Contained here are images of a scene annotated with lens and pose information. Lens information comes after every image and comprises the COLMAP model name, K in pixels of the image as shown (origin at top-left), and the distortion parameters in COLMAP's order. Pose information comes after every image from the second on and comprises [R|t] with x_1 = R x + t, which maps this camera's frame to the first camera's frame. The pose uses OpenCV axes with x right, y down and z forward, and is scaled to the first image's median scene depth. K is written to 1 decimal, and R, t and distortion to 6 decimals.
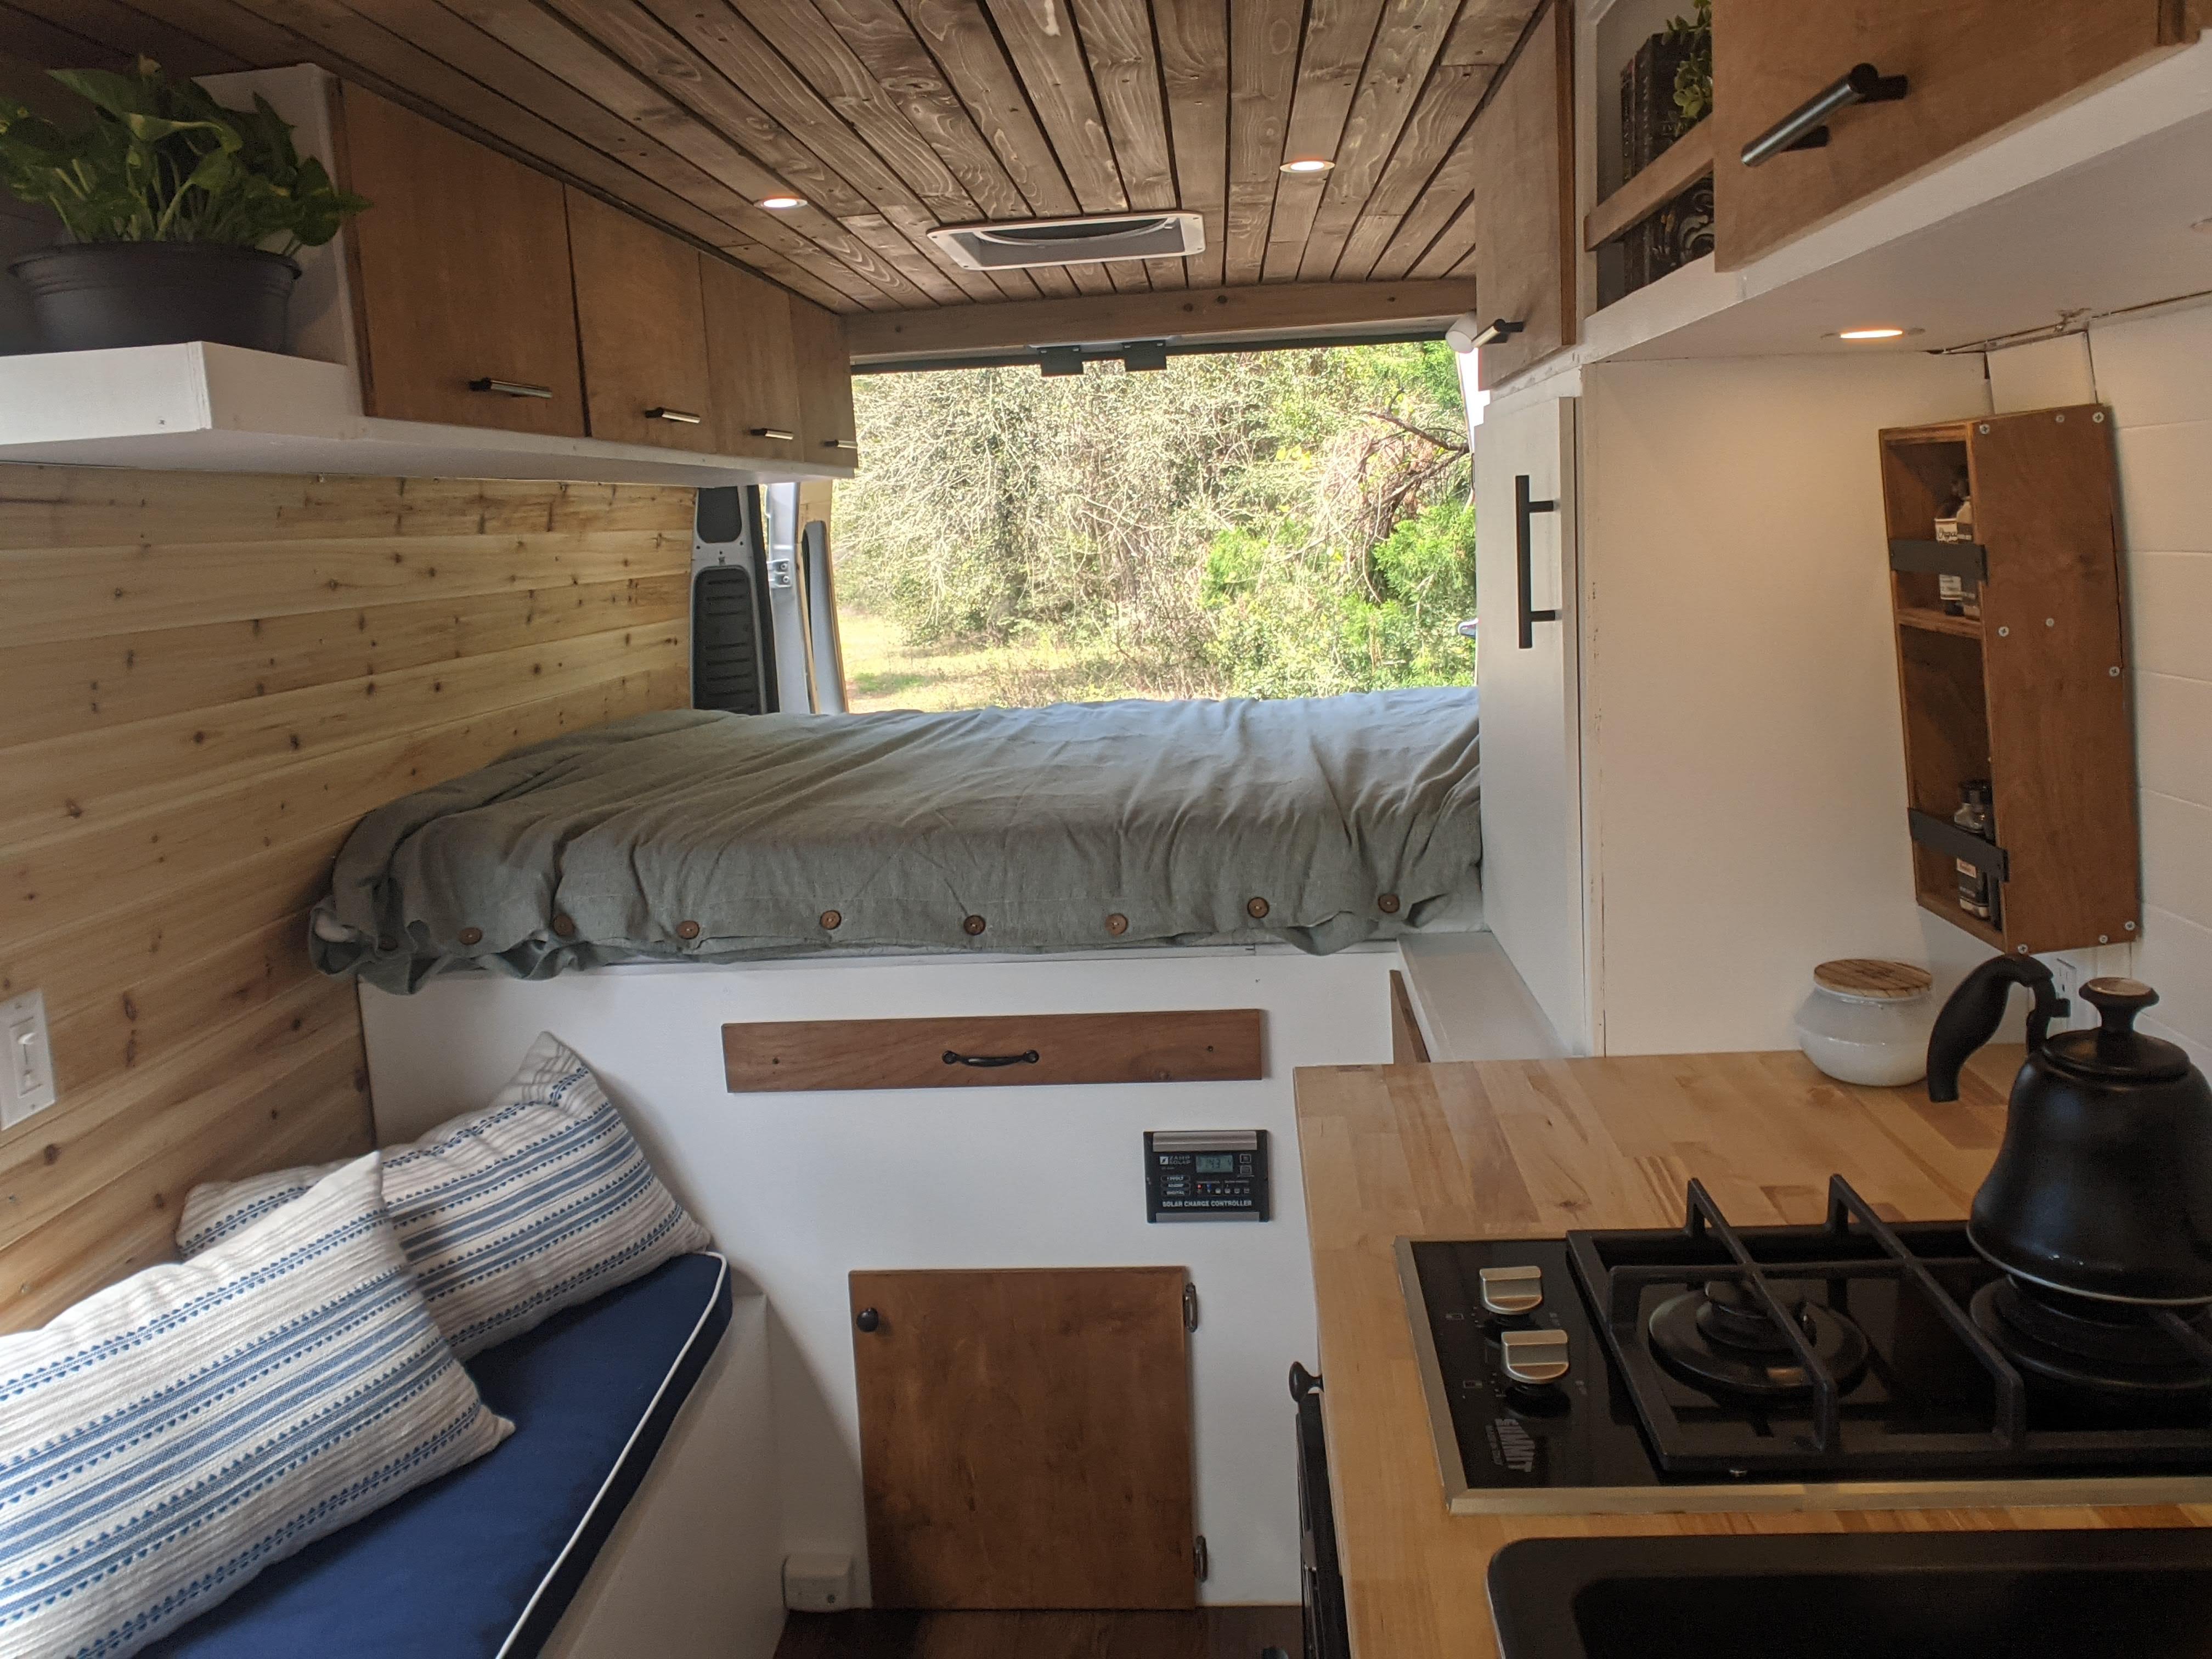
lens RADIAL K [[1687.2, 0, 1090.6], [0, 1687.2, 770.5], [0, 0, 1]] dist [0.014317, 0.001987]
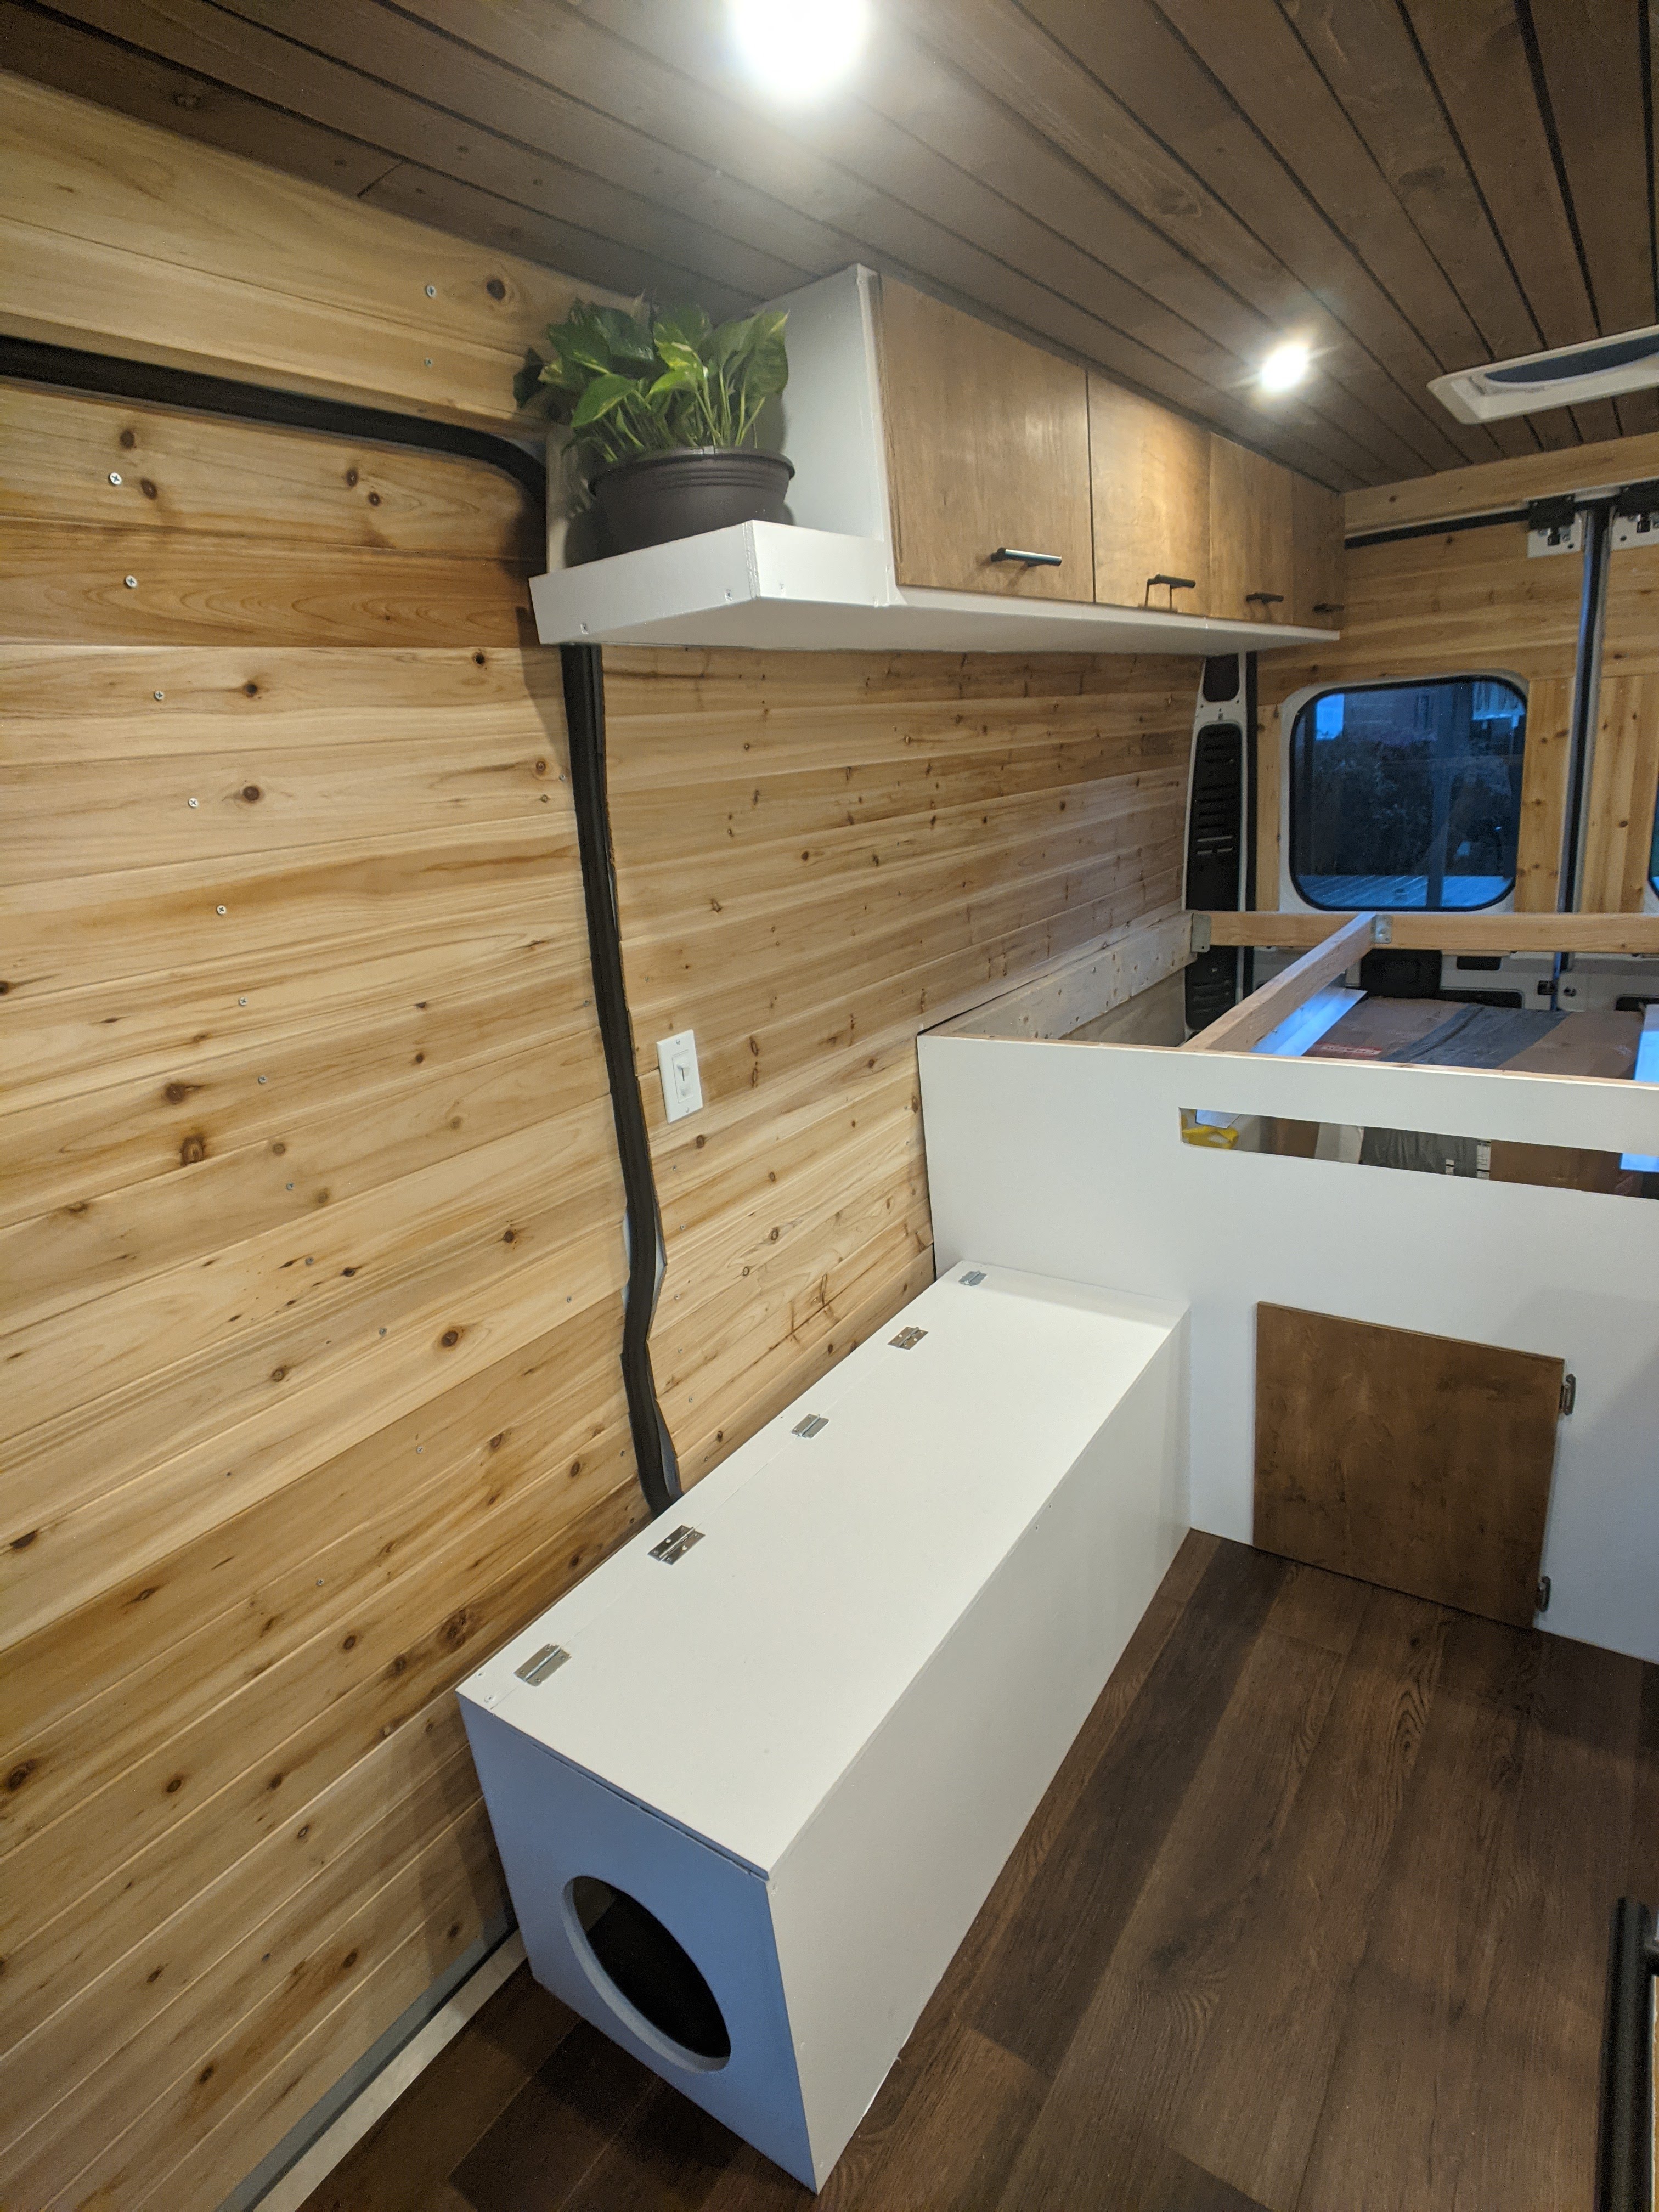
lens RADIAL K [[1143.6, 0, 876.0], [0, 1143.6, 1112.3], [0, 0, 1]] dist [-0.012113, -0.000345]
pose [[0.870900, 0.125838, -0.475077, -0.004851], [-0.029481, 0.978300, 0.205087, -0.006387], [0.490576, -0.164604, 0.855711, 0.165195]]
